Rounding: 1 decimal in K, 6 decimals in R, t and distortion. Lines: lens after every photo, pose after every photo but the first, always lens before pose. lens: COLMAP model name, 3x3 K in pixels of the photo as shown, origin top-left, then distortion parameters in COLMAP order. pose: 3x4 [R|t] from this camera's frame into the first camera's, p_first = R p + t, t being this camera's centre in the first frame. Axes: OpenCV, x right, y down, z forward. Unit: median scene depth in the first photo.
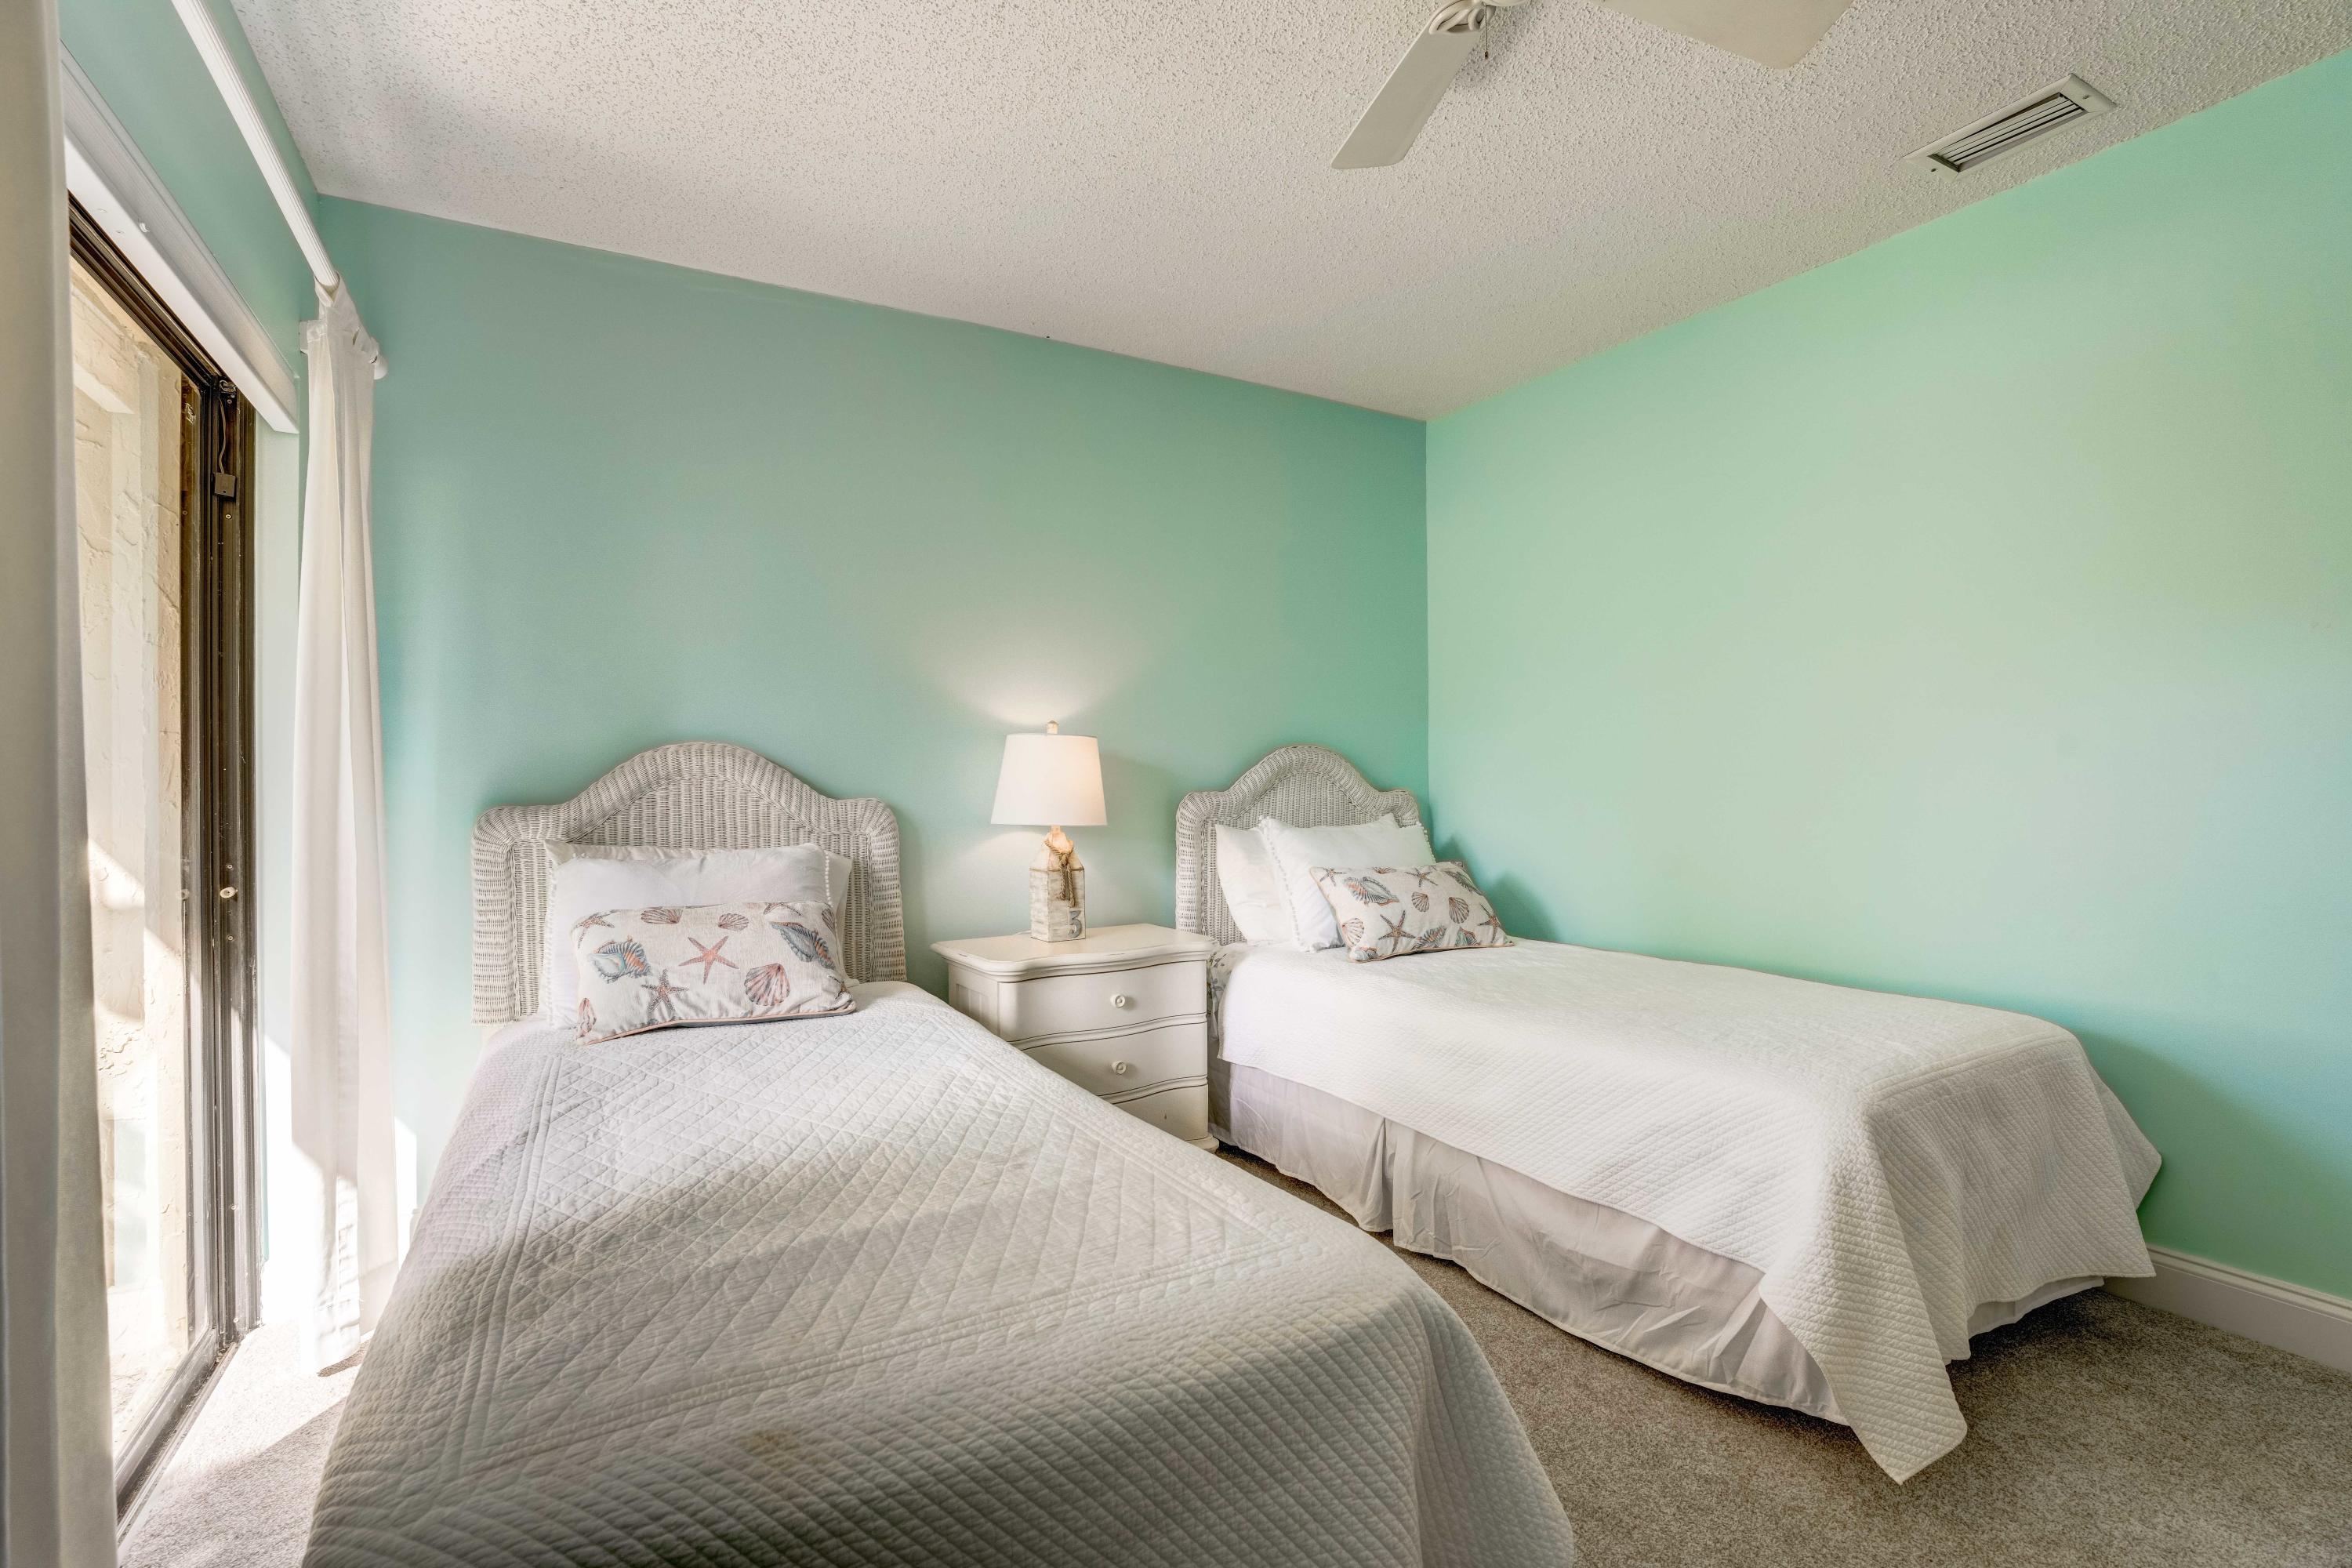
lens RADIAL K [[1077.7, 0, 1171.8], [0, 1077.7, 773.0], [0, 0, 1]] dist [-0.055041, 0.015788]
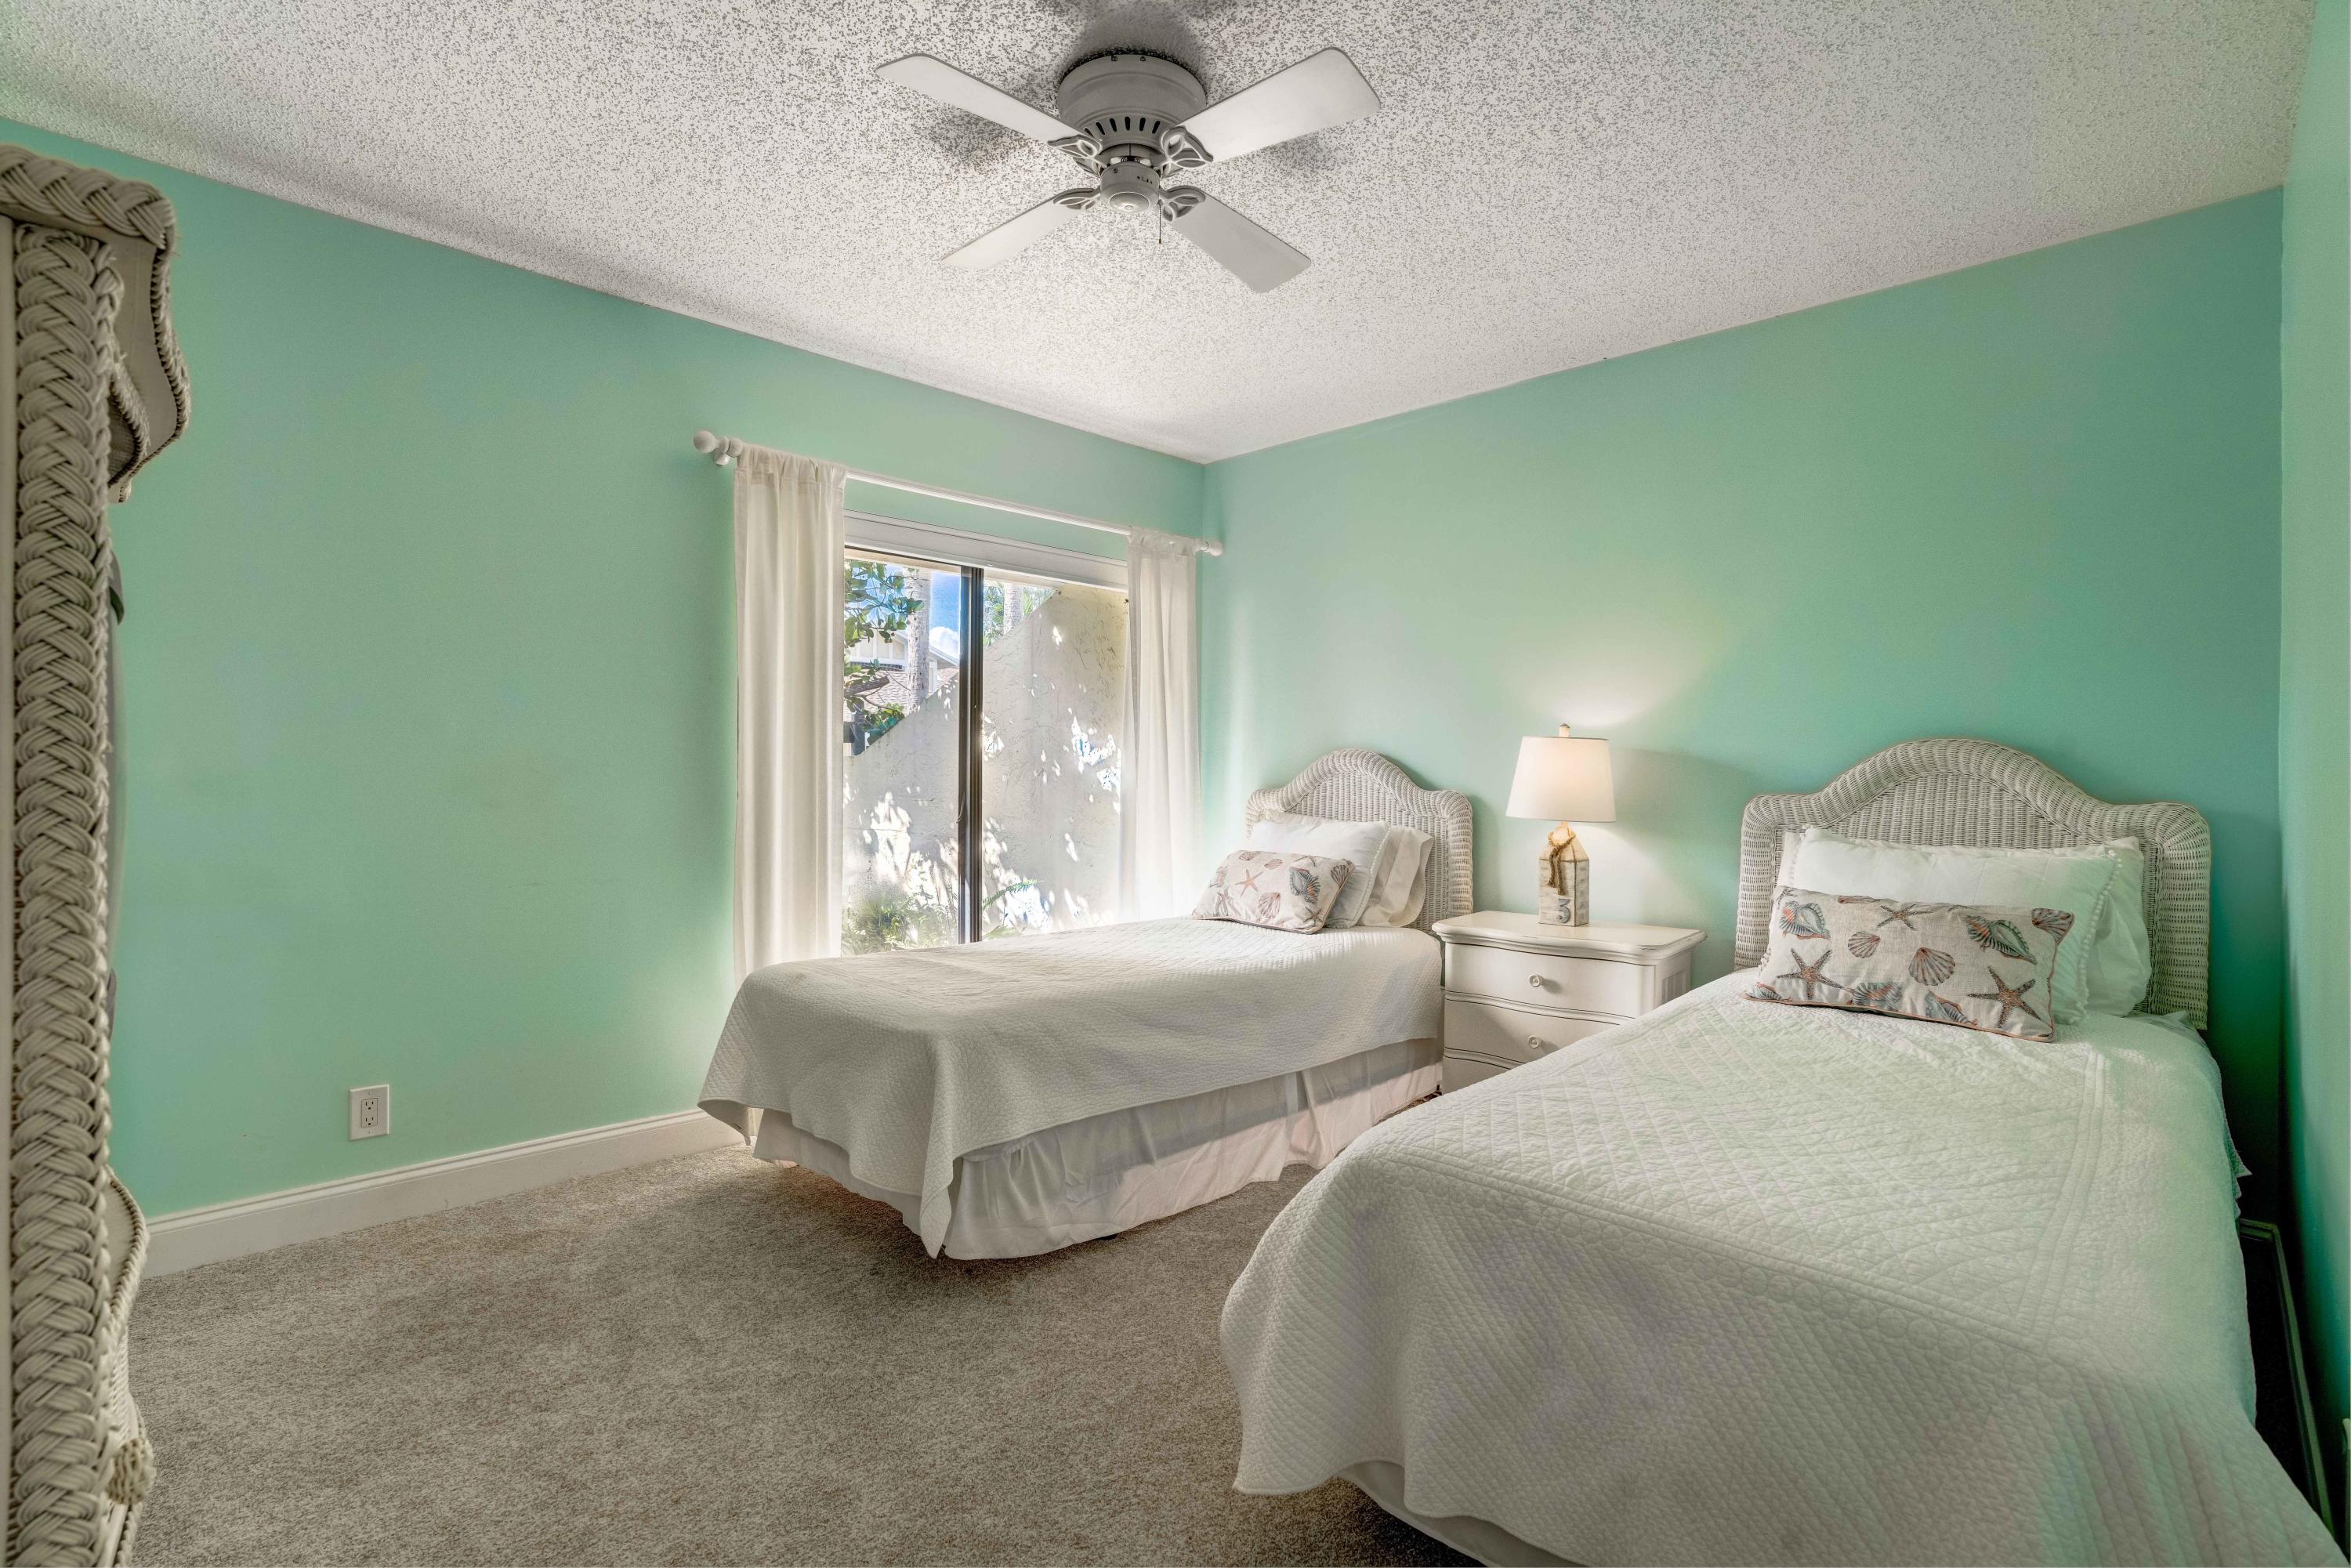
lens RADIAL K [[1077.2, 0, 1169.6], [0, 1077.2, 785.0], [0, 0, 1]] dist [-0.055041, 0.015788]
pose [[0.260523, 0.019043, -0.965280, 0.836652], [-0.003028, 0.999817, 0.018907, -0.005189], [0.965463, -0.002003, 0.260533, 0.339799]]
